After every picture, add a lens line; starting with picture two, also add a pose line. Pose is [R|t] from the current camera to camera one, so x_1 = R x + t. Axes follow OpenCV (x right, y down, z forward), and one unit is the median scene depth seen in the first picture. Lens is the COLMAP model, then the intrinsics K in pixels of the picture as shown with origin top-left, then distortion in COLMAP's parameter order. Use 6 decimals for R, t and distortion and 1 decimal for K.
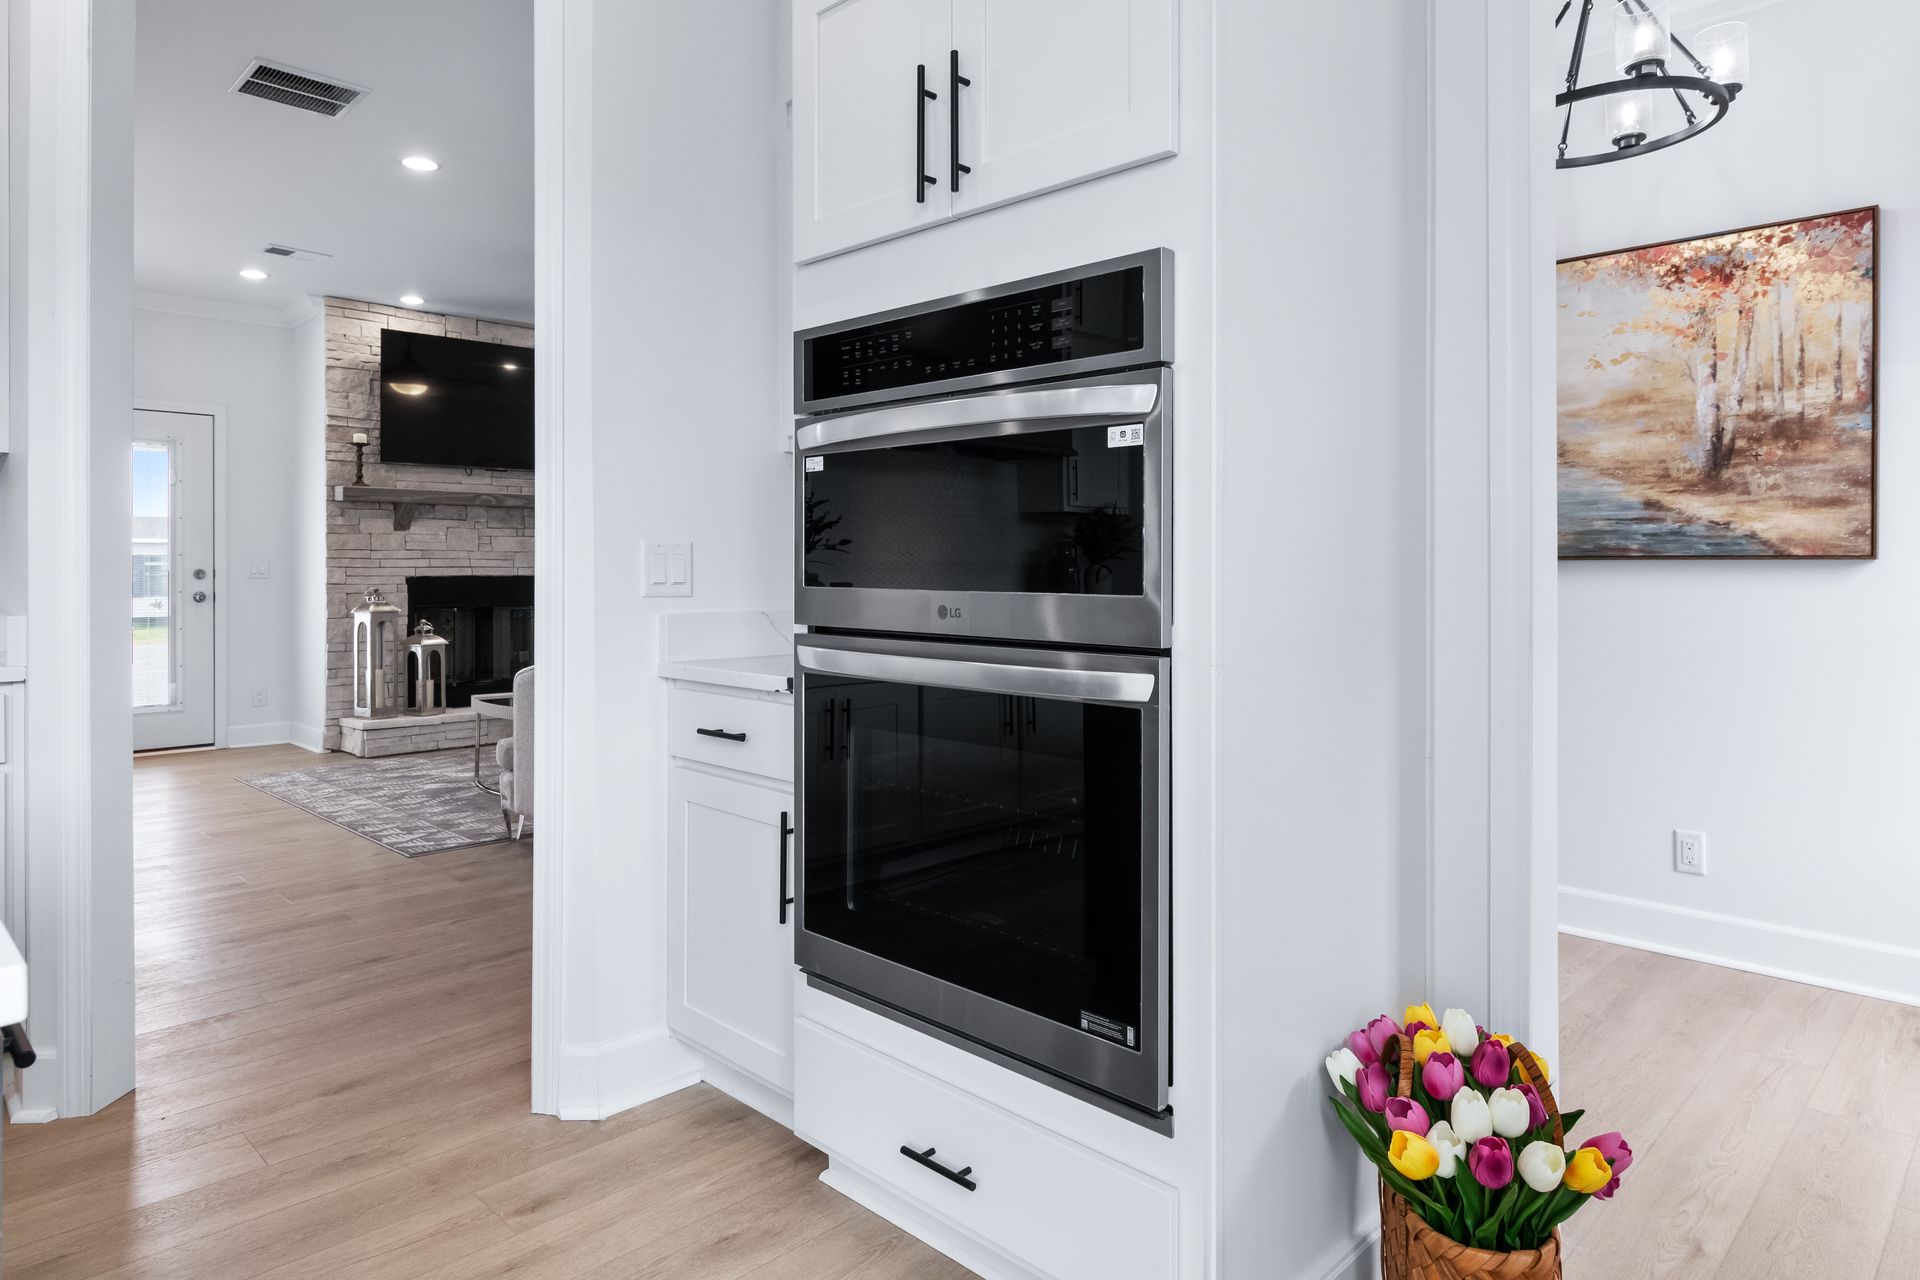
lens RADIAL K [[1143.5, 0, 967.0], [0, 1143.5, 565.0], [0, 0, 1]] dist [0.005785, 0.001414]
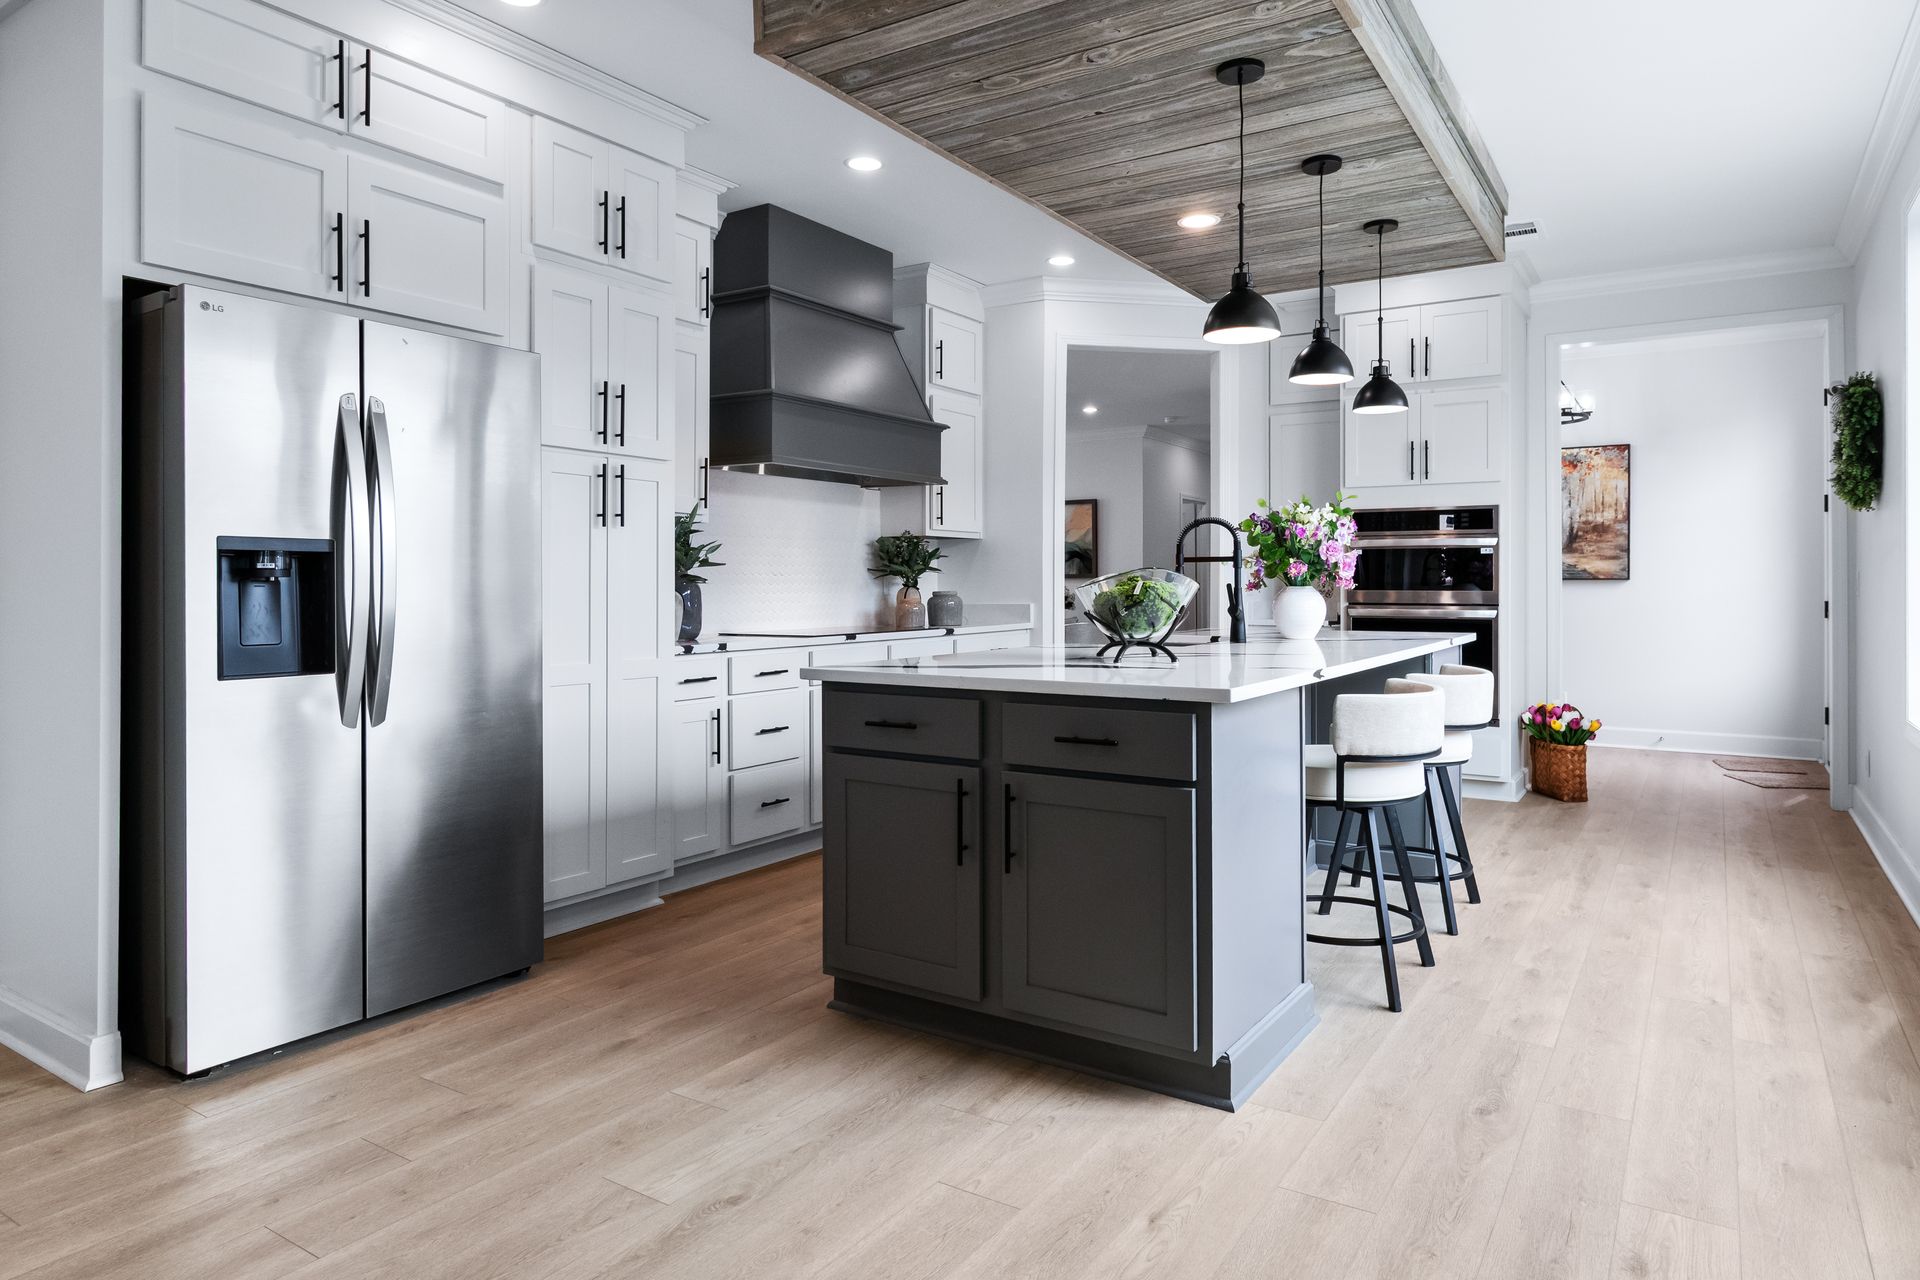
lens RADIAL K [[1127.7, 0, 970.2], [0, 1127.7, 590.1], [0, 0, 1]] dist [0.001213, 0.000466]
pose [[0.981325, -0.003977, 0.192317, -1.157902], [0.002373, 0.999960, 0.008568, -0.007151], [-0.192343, -0.007952, 0.981296, -1.214065]]
